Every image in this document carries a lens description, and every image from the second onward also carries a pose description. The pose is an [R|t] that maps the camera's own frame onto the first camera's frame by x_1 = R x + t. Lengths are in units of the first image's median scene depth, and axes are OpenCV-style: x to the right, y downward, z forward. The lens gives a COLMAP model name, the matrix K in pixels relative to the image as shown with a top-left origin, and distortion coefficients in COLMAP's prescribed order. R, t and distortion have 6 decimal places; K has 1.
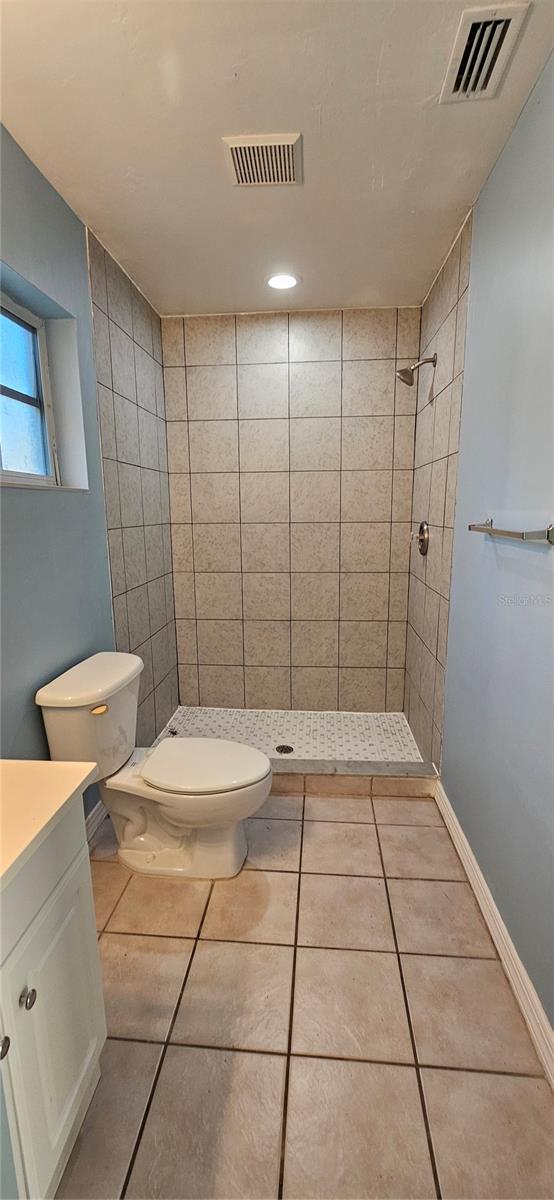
lens RADIAL K [[489.4, 0, 275.8], [0, 489.4, 601.0], [0, 0, 1]] dist [0.000275, 0.000324]
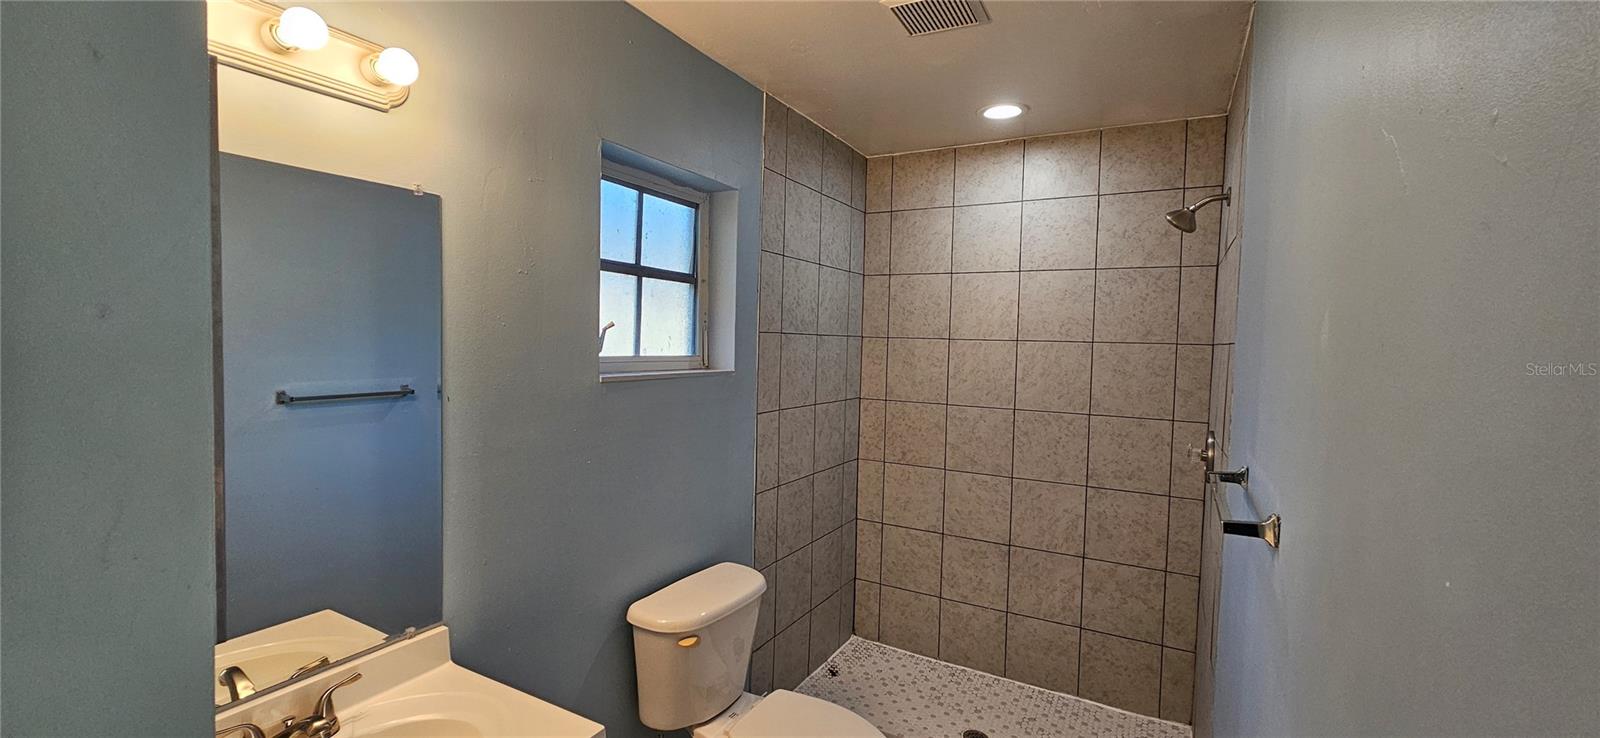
lens RADIAL K [[652.6, 0, 804.8], [0, 652.6, 371.7], [0, 0, 1]] dist [0.000275, 0.000324]
pose [[0.912092, 0.053402, -0.406493, 0.141945], [-0.109923, 0.987033, -0.116976, -0.070663], [0.394975, 0.151376, 0.906135, -0.006592]]
